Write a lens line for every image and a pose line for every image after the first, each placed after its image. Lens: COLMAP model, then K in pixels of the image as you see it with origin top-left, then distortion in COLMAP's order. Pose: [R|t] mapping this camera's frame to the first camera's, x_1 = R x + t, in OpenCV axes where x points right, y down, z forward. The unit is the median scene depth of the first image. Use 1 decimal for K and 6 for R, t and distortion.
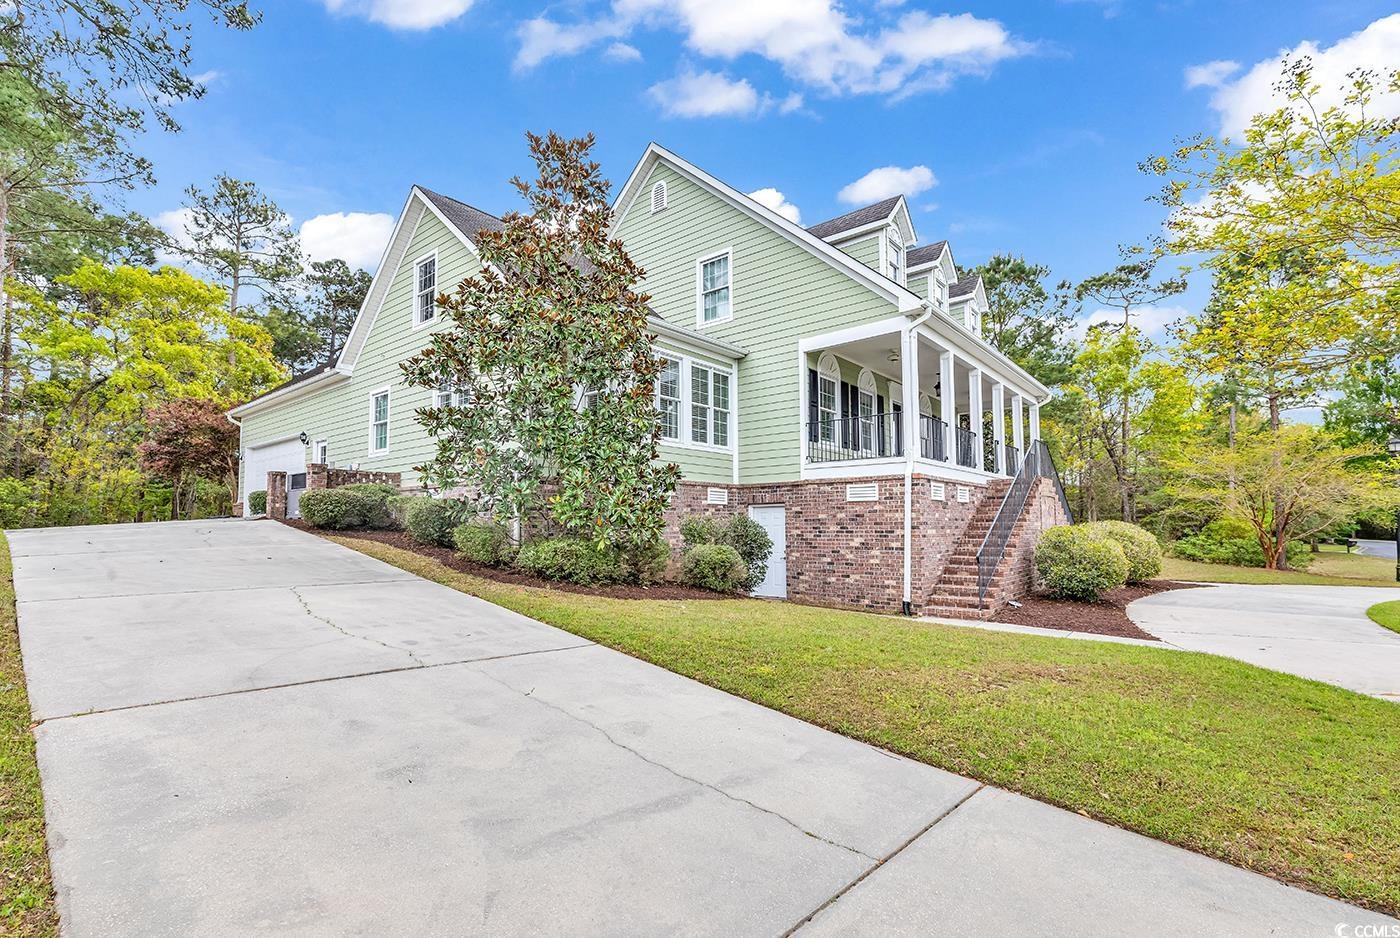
lens RADIAL K [[655.8, 0, 701.1], [0, 655.8, 485.3], [0, 0, 1]] dist [-0.000229, 0.000420]
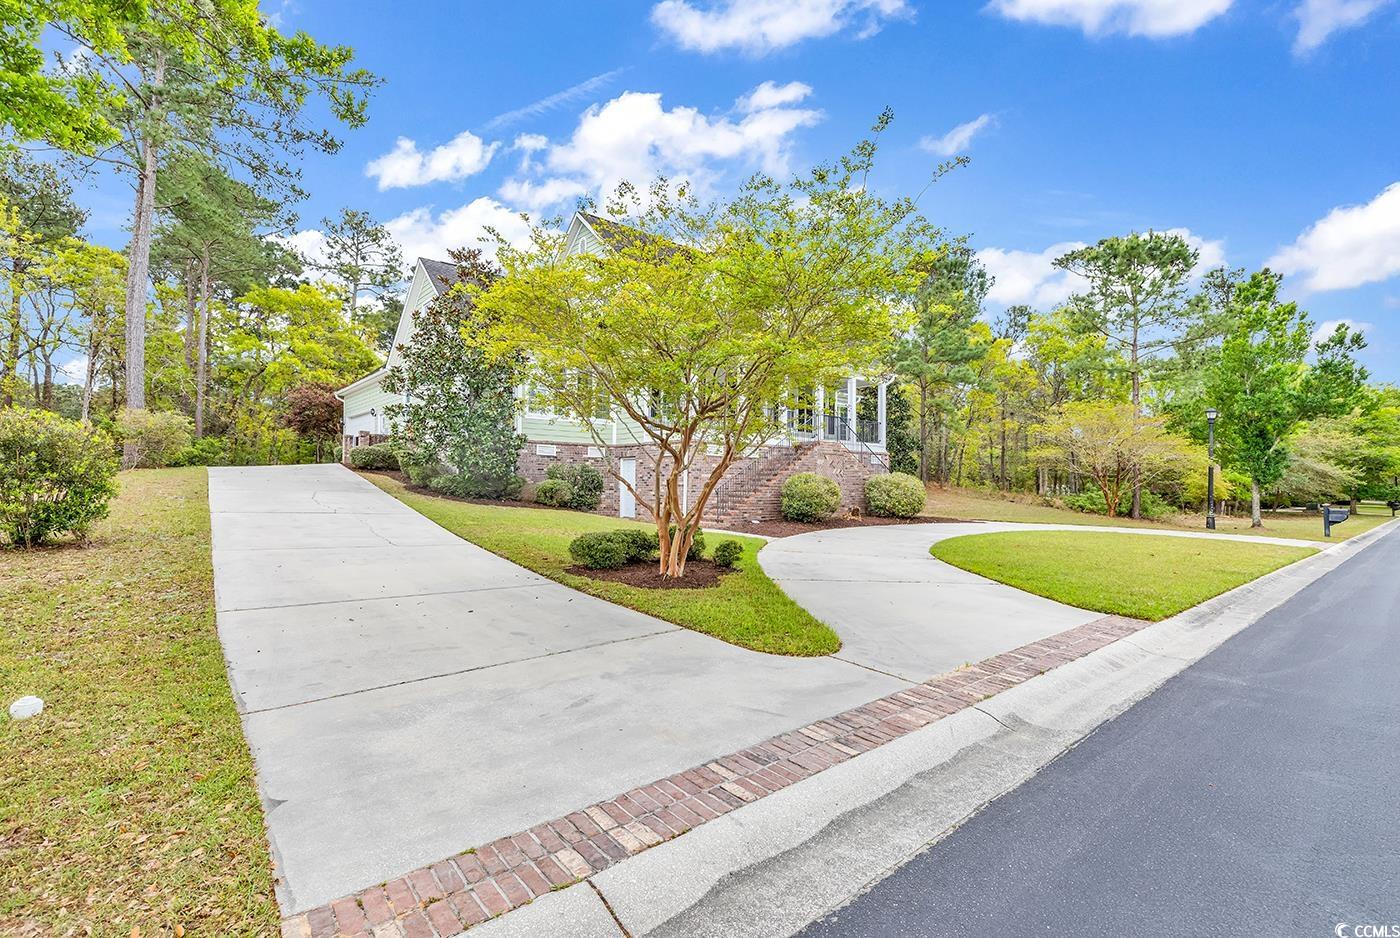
lens RADIAL K [[641.1, 0, 700.0], [0, 641.1, 469.0], [0, 0, 1]] dist [-0.000901, -0.000153]
pose [[0.985668, 0.015376, -0.167995, 0.328454], [-0.008066, 0.998994, 0.044110, -0.008165], [0.168505, -0.042123, 0.984800, -0.292095]]
